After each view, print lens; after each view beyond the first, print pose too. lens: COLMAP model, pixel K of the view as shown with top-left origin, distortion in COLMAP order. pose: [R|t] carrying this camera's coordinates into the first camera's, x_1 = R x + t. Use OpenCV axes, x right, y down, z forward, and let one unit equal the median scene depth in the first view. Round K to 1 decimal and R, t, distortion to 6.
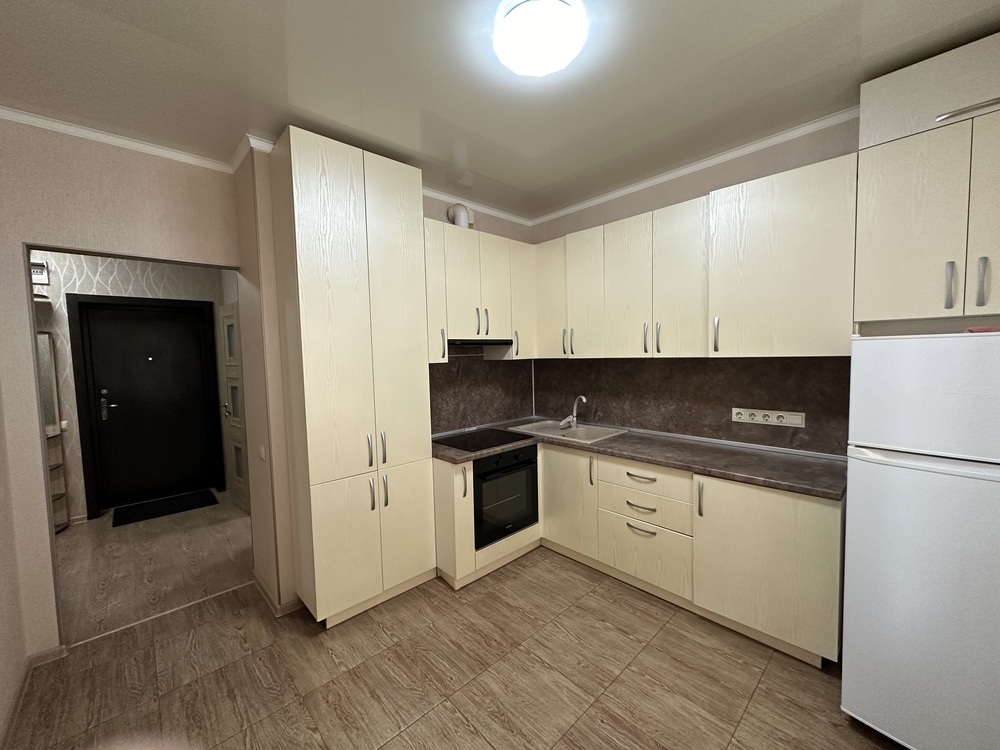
lens RADIAL K [[396.7, 0, 499.8], [0, 396.7, 375.6], [0, 0, 1]] dist [-0.000810, -0.000129]
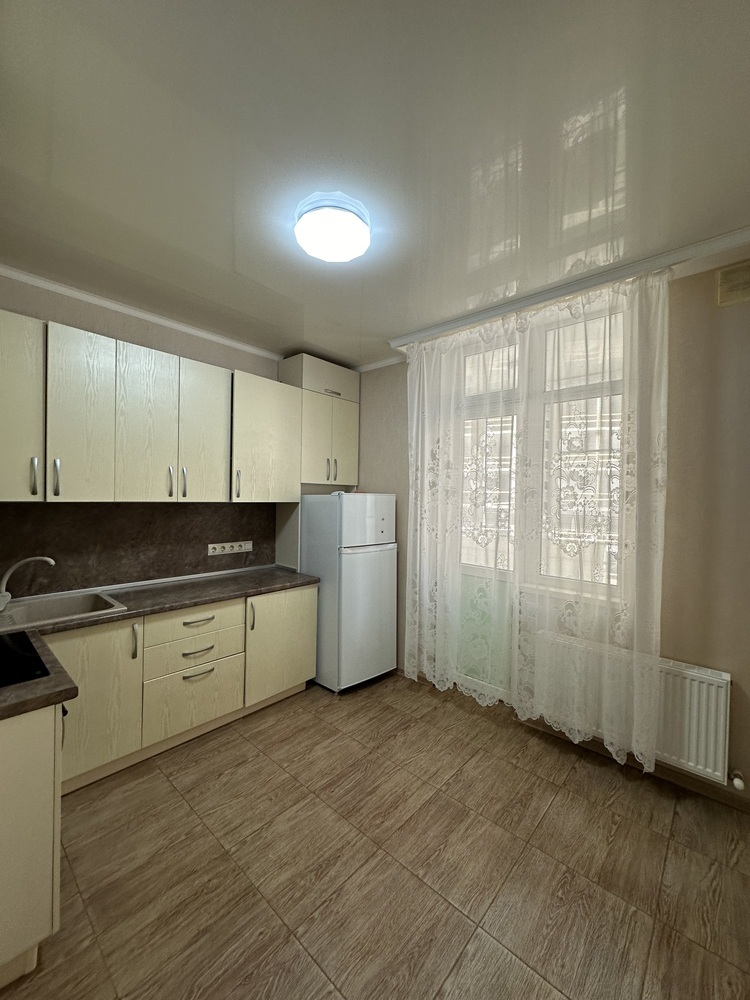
lens RADIAL K [[396.7, 0, 374.4], [0, 396.7, 501.3], [0, 0, 1]] dist [-0.000810, -0.000129]
pose [[-0.086423, 0.008286, 0.996224, -0.699021], [0.037719, 0.999276, -0.005039, -0.025361], [-0.995544, 0.037141, -0.086673, 0.650000]]
